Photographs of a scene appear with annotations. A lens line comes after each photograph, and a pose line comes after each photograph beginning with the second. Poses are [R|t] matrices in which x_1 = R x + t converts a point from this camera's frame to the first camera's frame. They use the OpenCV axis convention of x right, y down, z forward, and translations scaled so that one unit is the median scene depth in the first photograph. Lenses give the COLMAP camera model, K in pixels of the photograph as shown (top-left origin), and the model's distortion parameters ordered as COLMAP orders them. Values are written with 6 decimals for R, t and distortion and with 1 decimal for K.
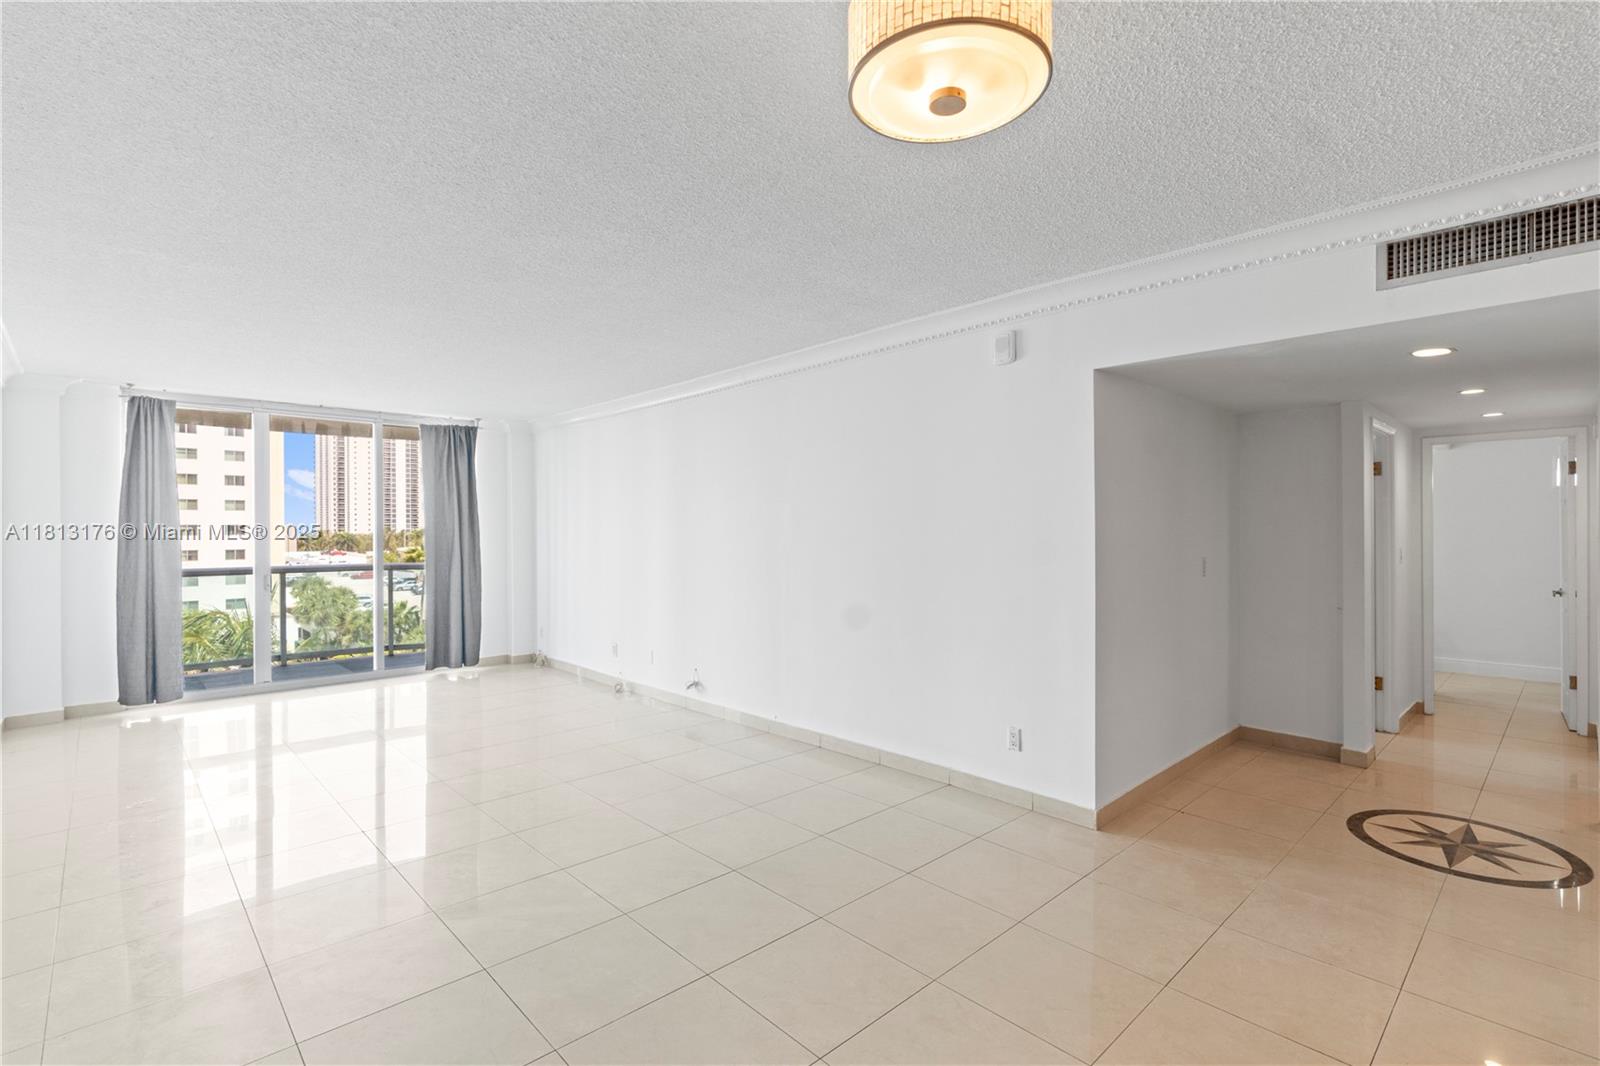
lens RADIAL K [[740.2, 0, 821.4], [0, 740.2, 537.1], [0, 0, 1]] dist [-0.014578, -0.000082]
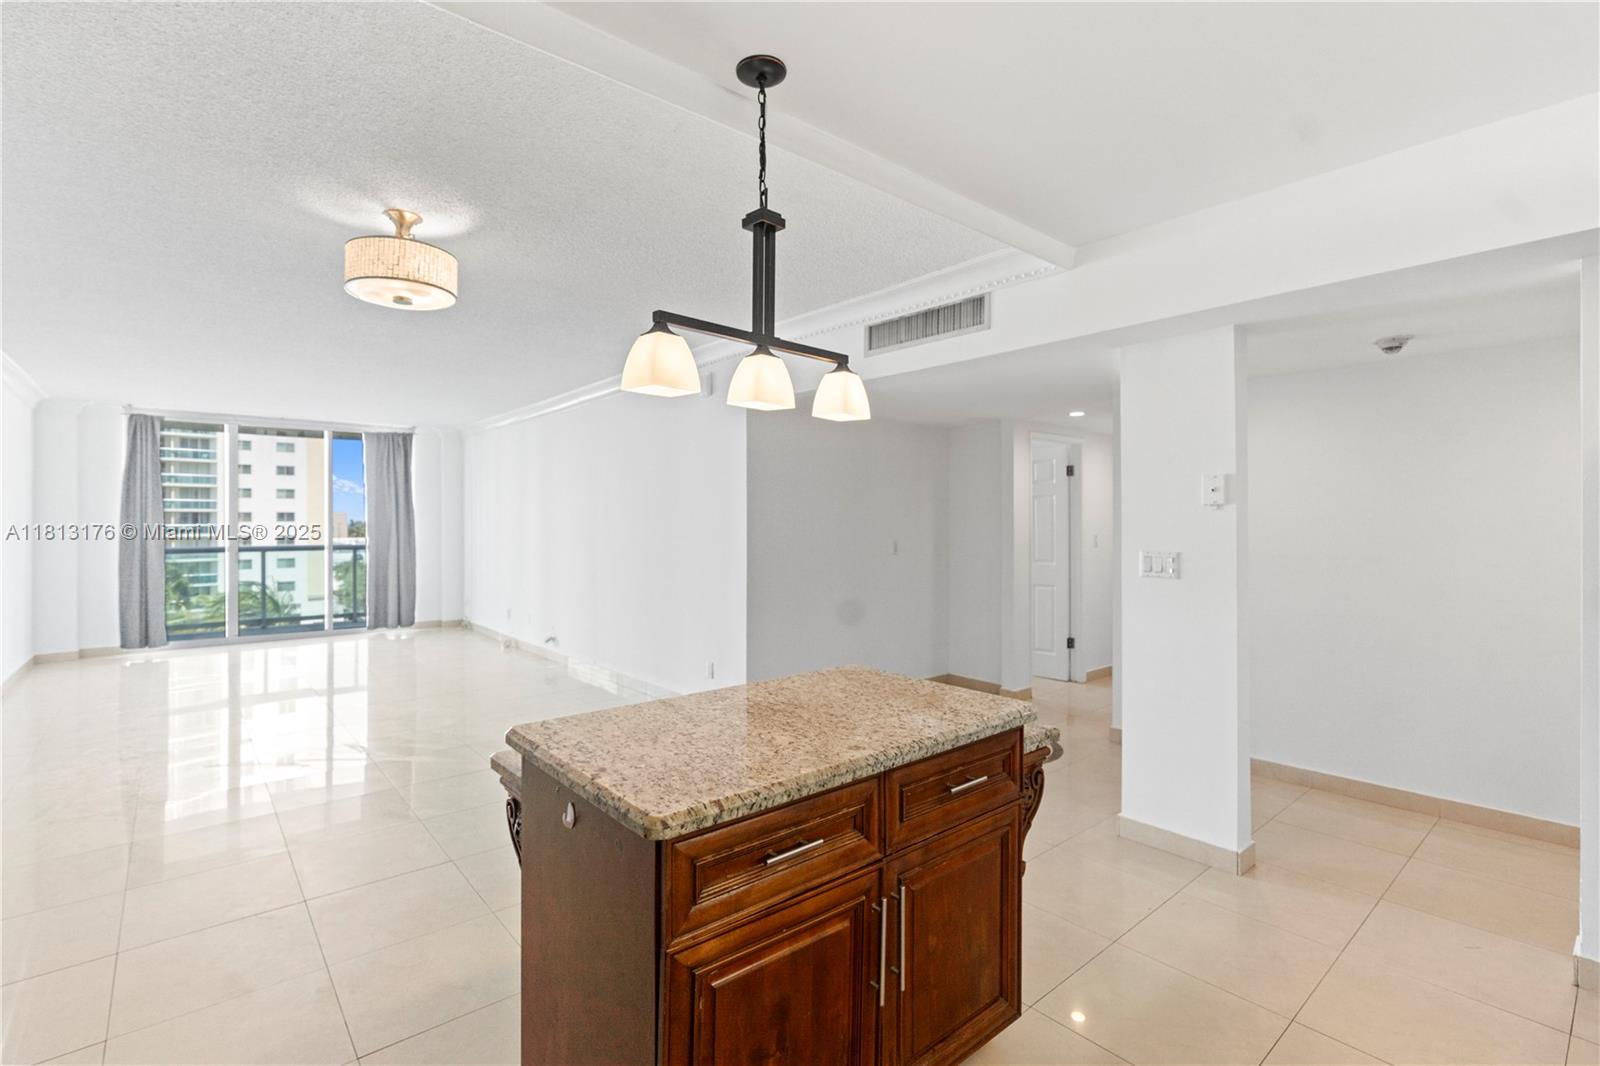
lens RADIAL K [[725.0, 0, 802.8], [0, 725.0, 523.7], [0, 0, 1]] dist [-0.010394, 0.000415]
pose [[0.998394, 0.004833, -0.056438, 0.264710], [-0.005038, 0.999981, -0.003493, 0.002533], [0.056421, 0.003771, 0.998400, -0.175023]]
